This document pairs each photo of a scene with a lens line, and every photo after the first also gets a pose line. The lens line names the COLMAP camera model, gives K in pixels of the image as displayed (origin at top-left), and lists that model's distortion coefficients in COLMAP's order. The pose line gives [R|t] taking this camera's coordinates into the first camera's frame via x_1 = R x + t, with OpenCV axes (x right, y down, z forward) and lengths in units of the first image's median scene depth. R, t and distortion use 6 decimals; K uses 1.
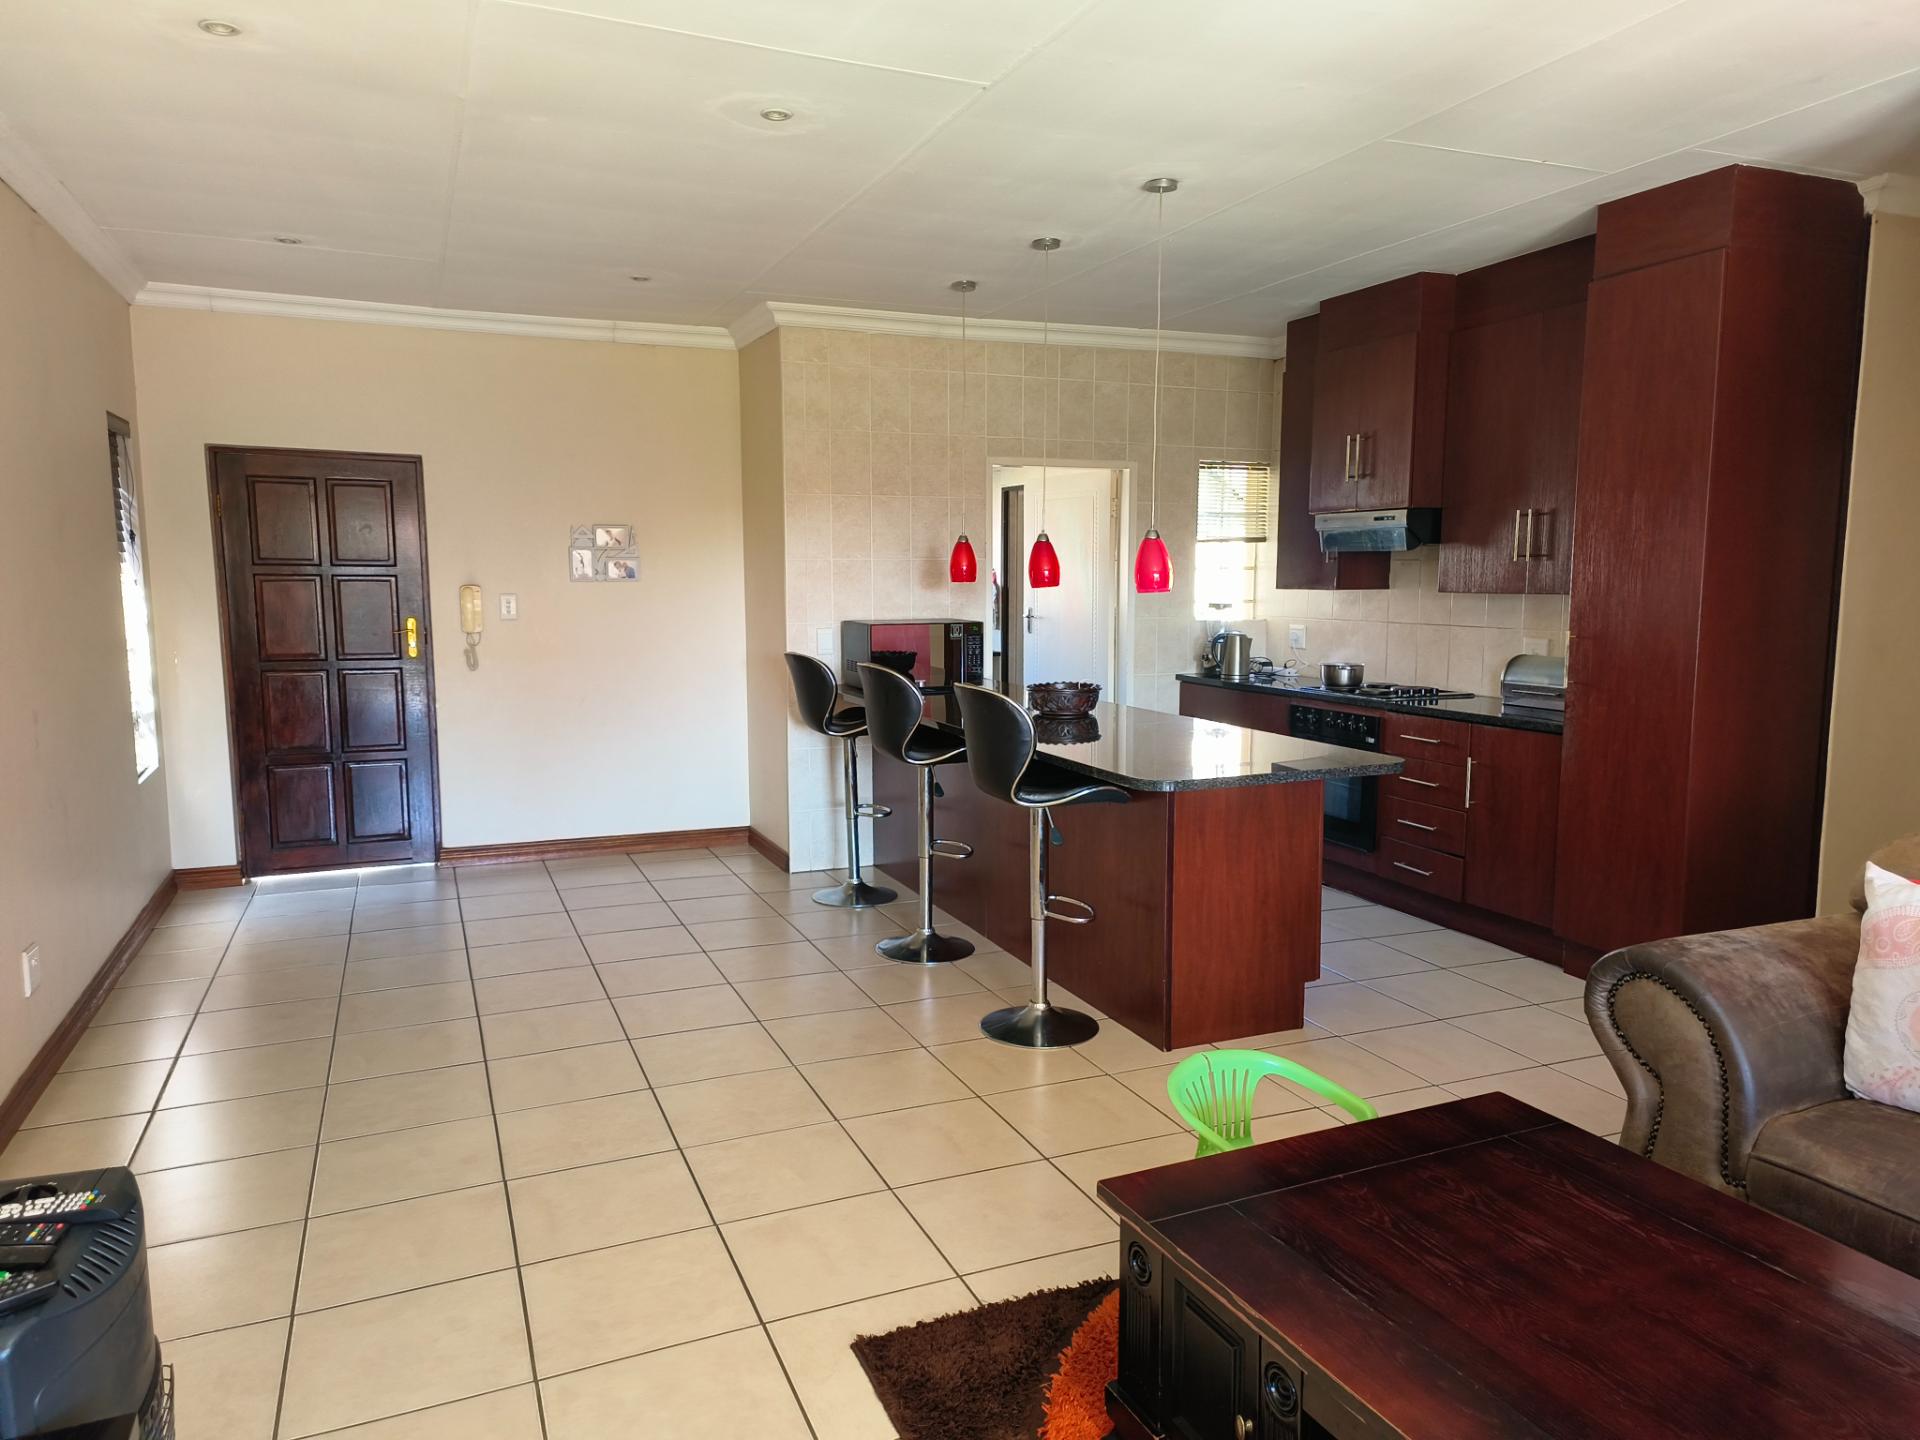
lens RADIAL K [[1259.0, 0, 968.7], [0, 1259.0, 710.6], [0, 0, 1]] dist [0.071951, -0.049955]
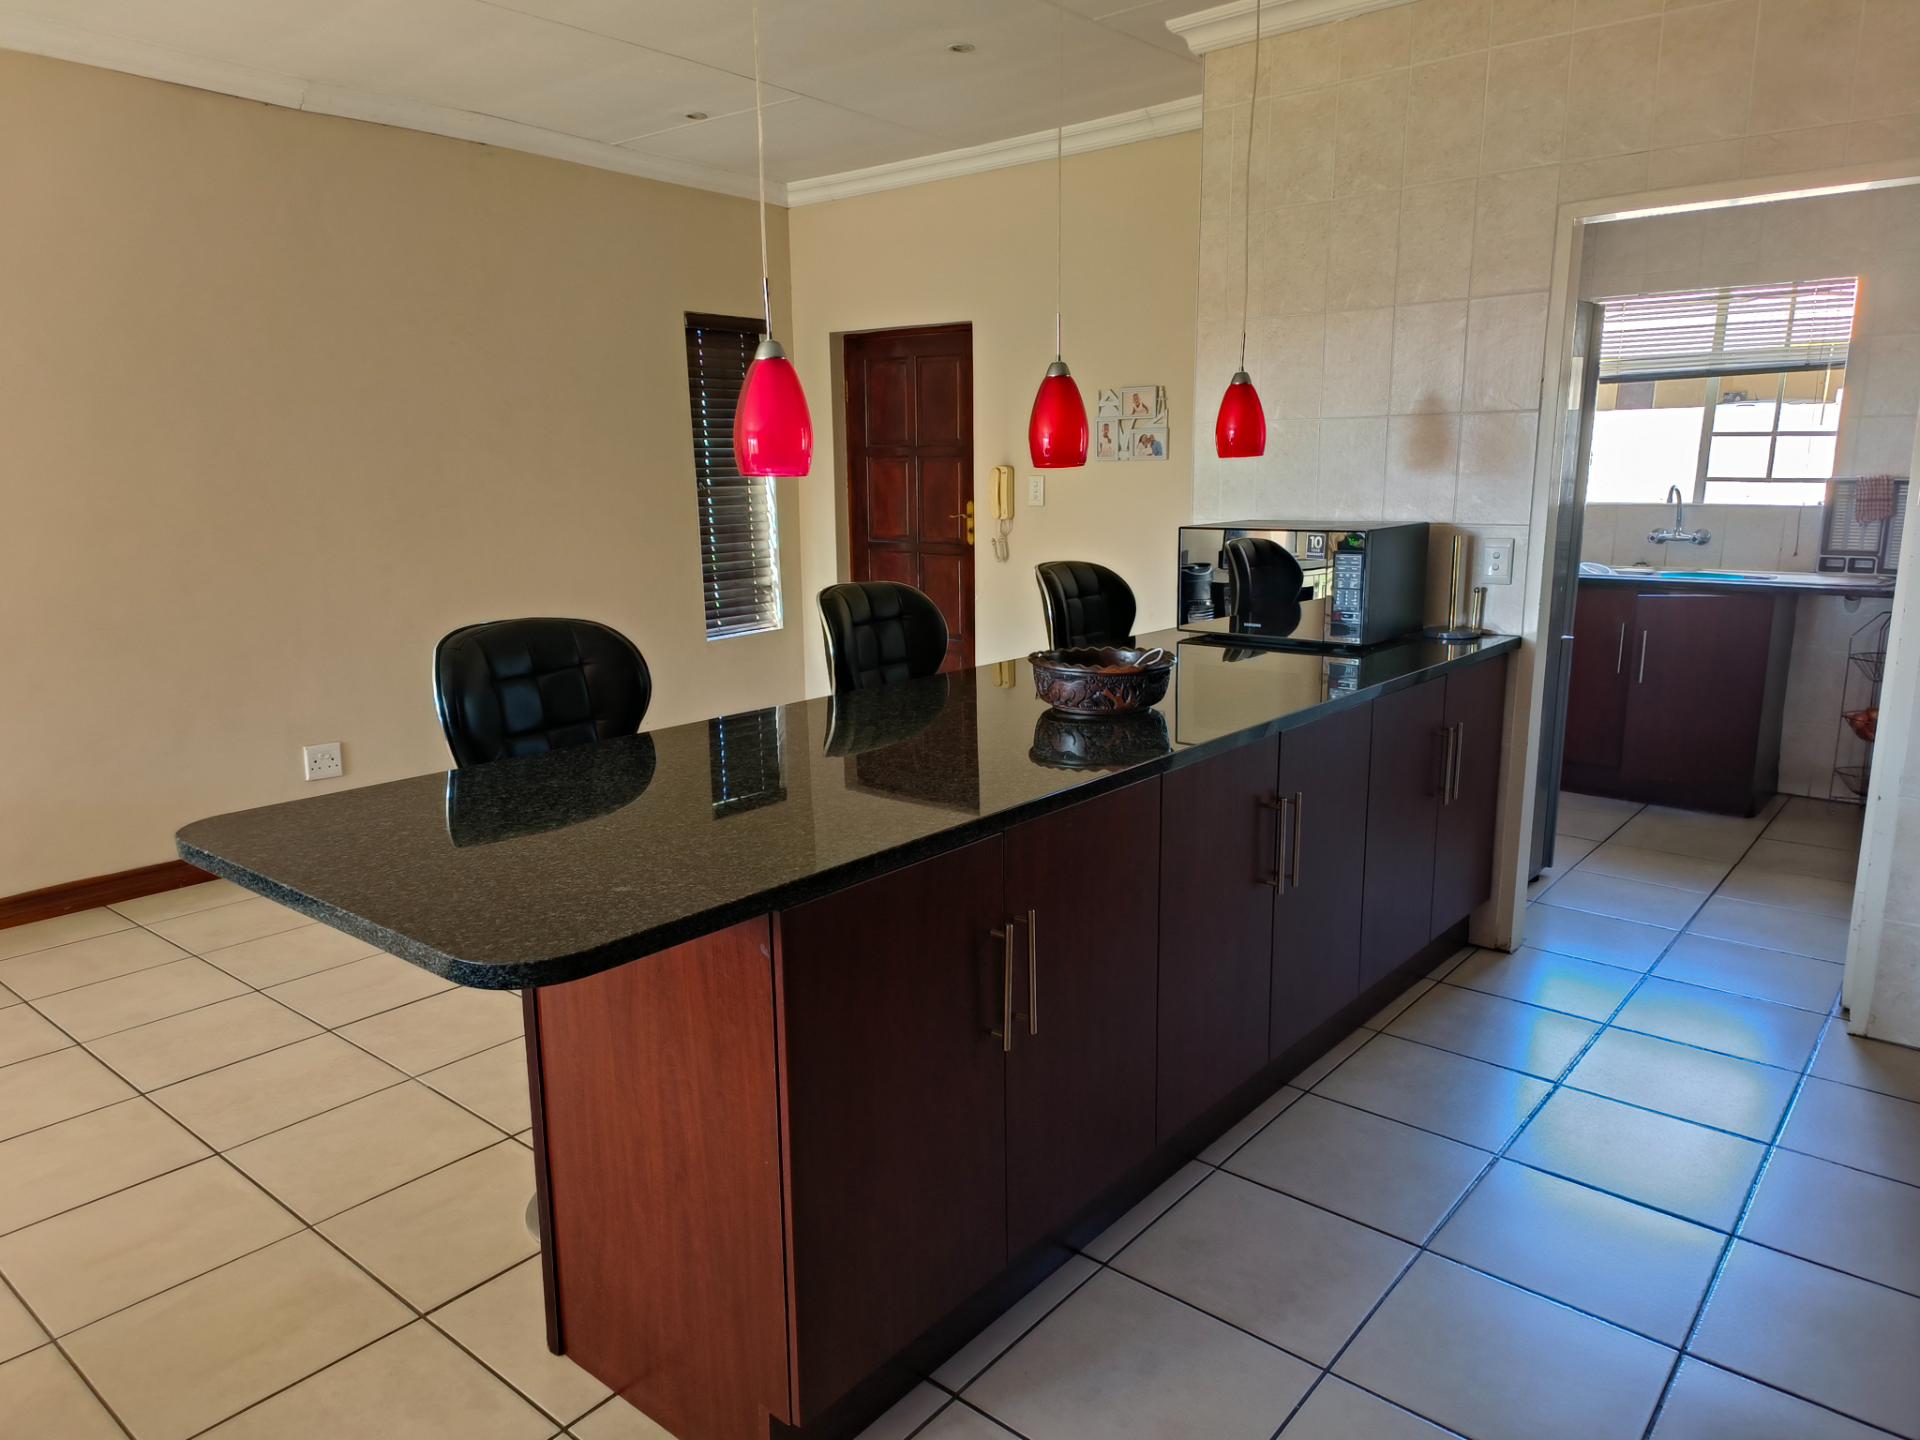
lens RADIAL K [[1296.7, 0, 958.2], [0, 1296.7, 707.8], [0, 0, 1]] dist [0.065318, -0.002237]
pose [[0.451057, 0.163555, -0.877381, 0.430154], [-0.089821, 0.986393, 0.137699, -0.055675], [0.887964, 0.016697, 0.459610, 0.571741]]
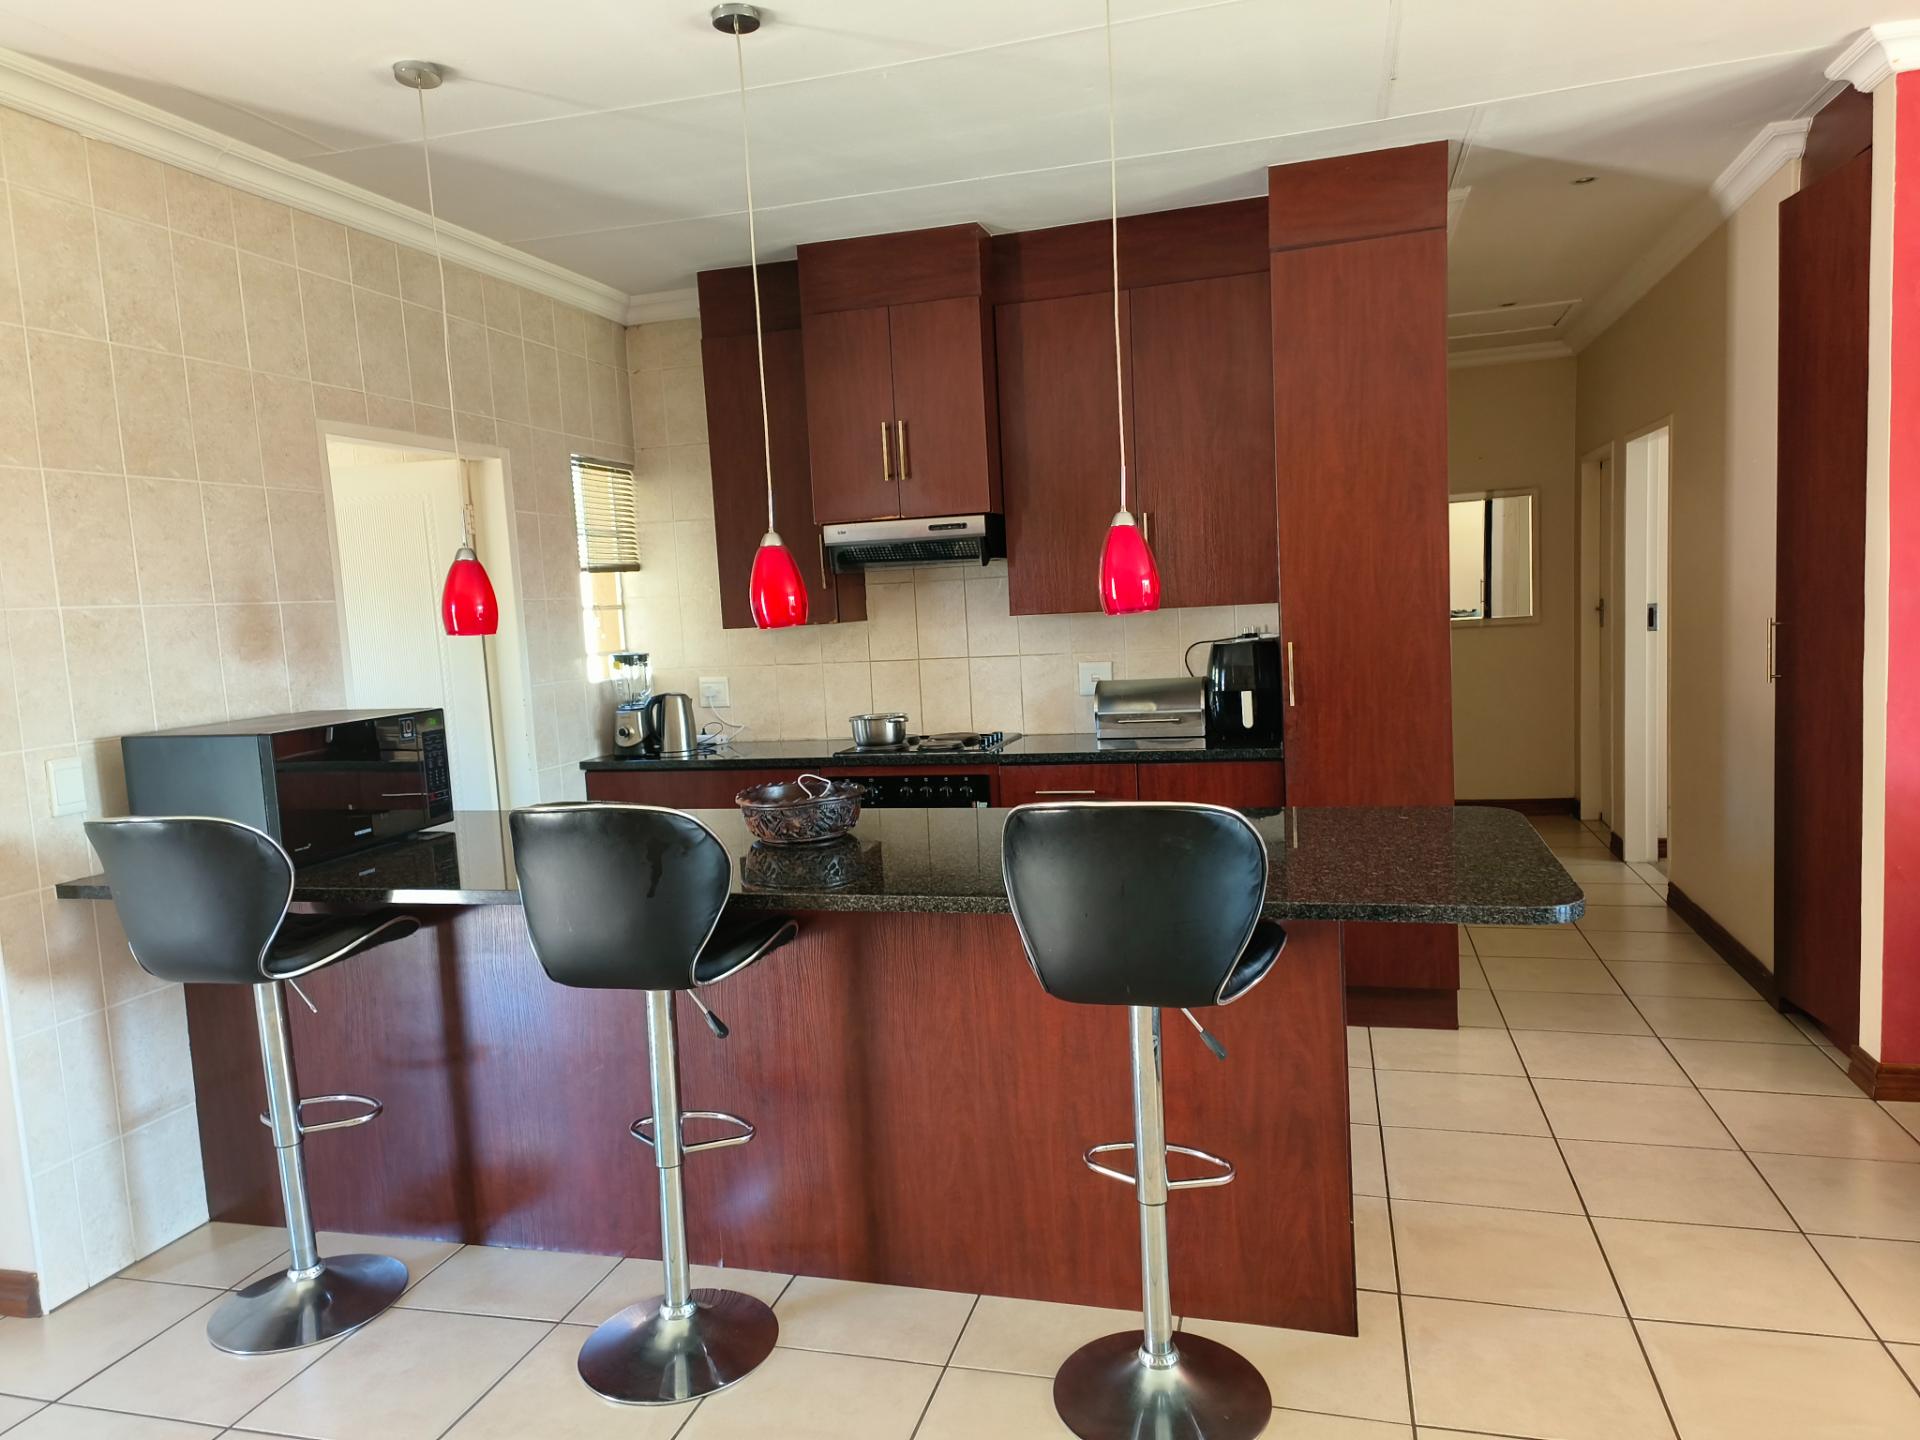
lens RADIAL K [[1265.9, 0, 960.0], [0, 1265.9, 720.0], [0, 0, 1]] dist [0.076125, -0.034521]
pose [[0.633854, -0.108373, 0.765823, -0.270726], [0.136713, 0.990243, 0.026978, -0.048167], [-0.761275, 0.087598, 0.642485, 0.453272]]
